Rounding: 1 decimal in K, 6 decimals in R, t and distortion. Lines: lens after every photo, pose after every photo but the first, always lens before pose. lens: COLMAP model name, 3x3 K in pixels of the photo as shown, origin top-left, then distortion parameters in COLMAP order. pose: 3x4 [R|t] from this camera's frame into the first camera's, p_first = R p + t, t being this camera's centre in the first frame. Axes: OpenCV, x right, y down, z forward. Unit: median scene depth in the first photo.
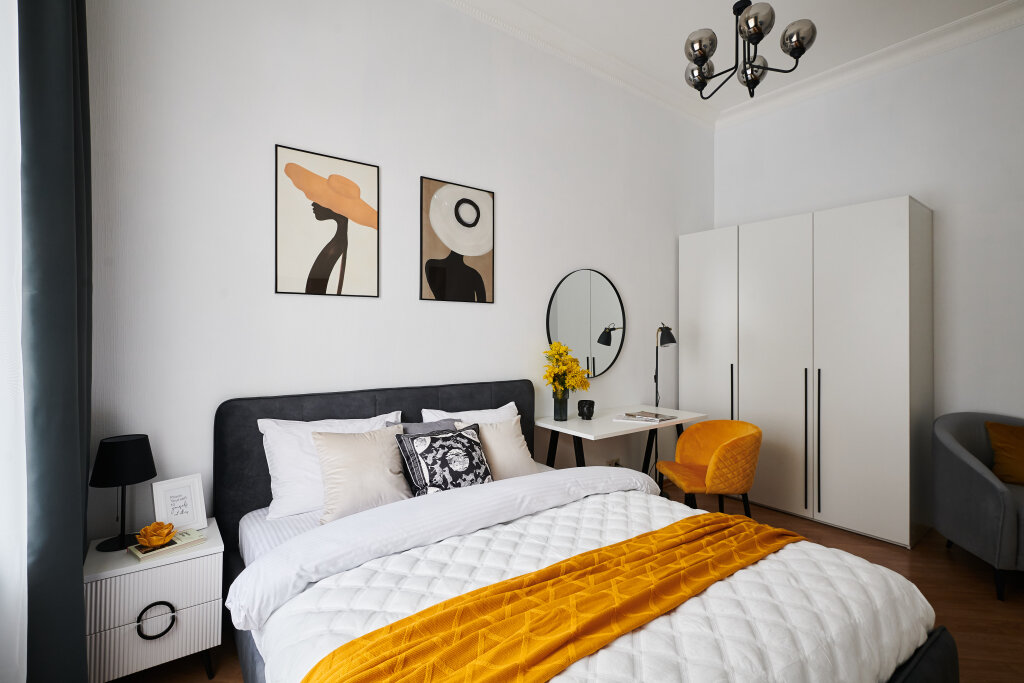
lens RADIAL K [[467.6, 0, 510.3], [0, 467.6, 326.7], [0, 0, 1]] dist [-0.000087, 0.000061]
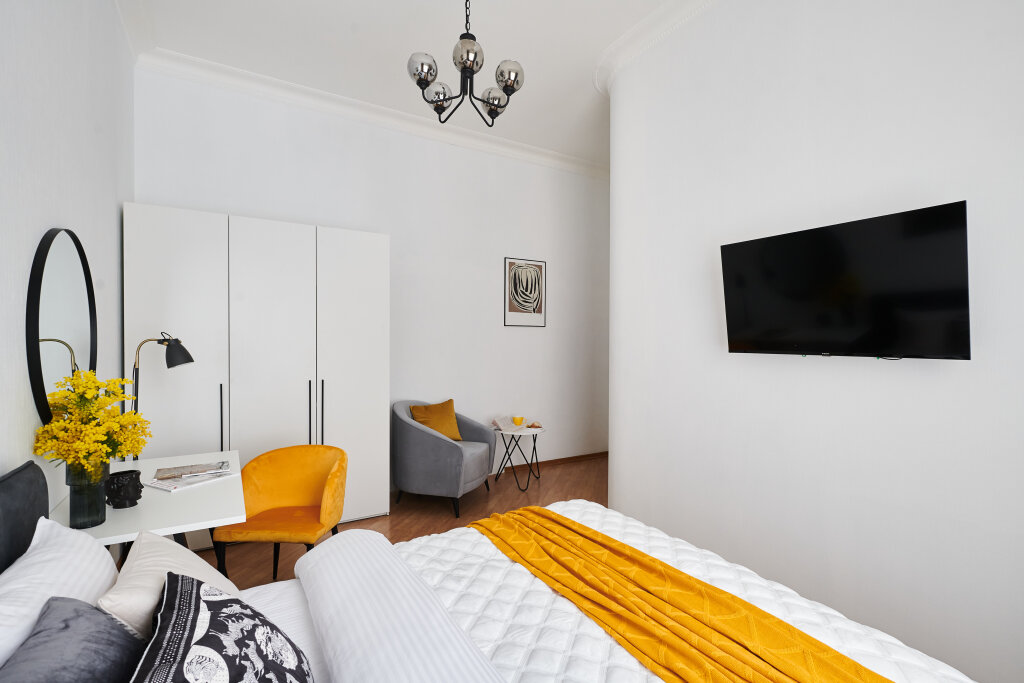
lens RADIAL K [[475.1, 0, 522.6], [0, 475.1, 346.4], [0, 0, 1]] dist [-0.000128, 0.000076]
pose [[0.087152, -0.017174, 0.996047, -0.394321], [-0.014069, 0.999730, 0.018468, -0.010744], [-0.996096, -0.015623, 0.086887, 0.534039]]
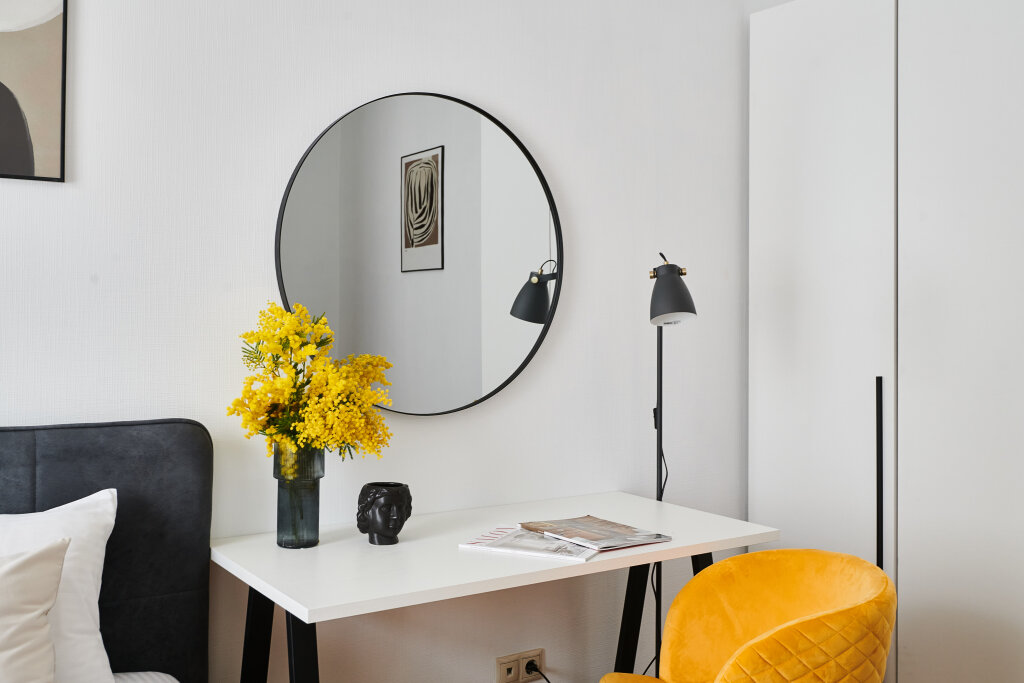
lens RADIAL K [[1012.5, 0, 509.5], [0, 1012.5, 295.8], [0, 0, 1]] dist [0.011561, 0.002756]
pose [[0.998638, 0.001910, -0.052134, 0.318523], [-0.002100, 0.999991, -0.003584, 0.031362], [0.052127, 0.003689, 0.998634, 0.327471]]
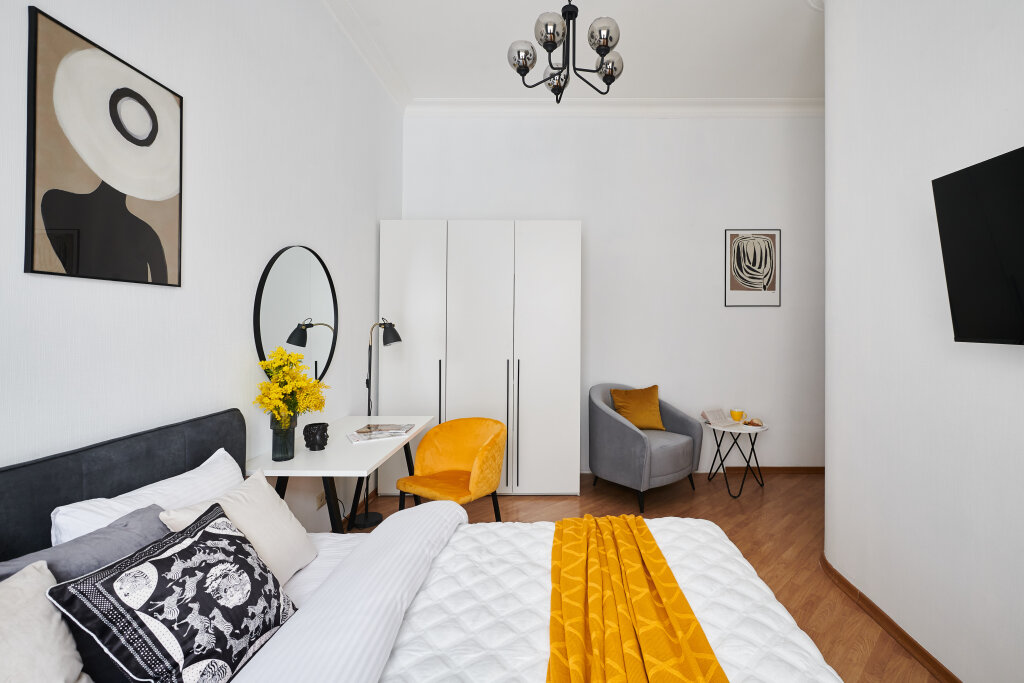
lens RADIAL K [[472.9, 0, 551.5], [0, 472.9, 316.0], [0, 0, 1]] dist [-0.000470, 0.000308]
pose [[0.601547, 0.004687, 0.798824, -0.235579], [-0.005214, 0.999985, -0.001942, -0.015153], [-0.798821, -0.002997, 0.601562, 0.281811]]
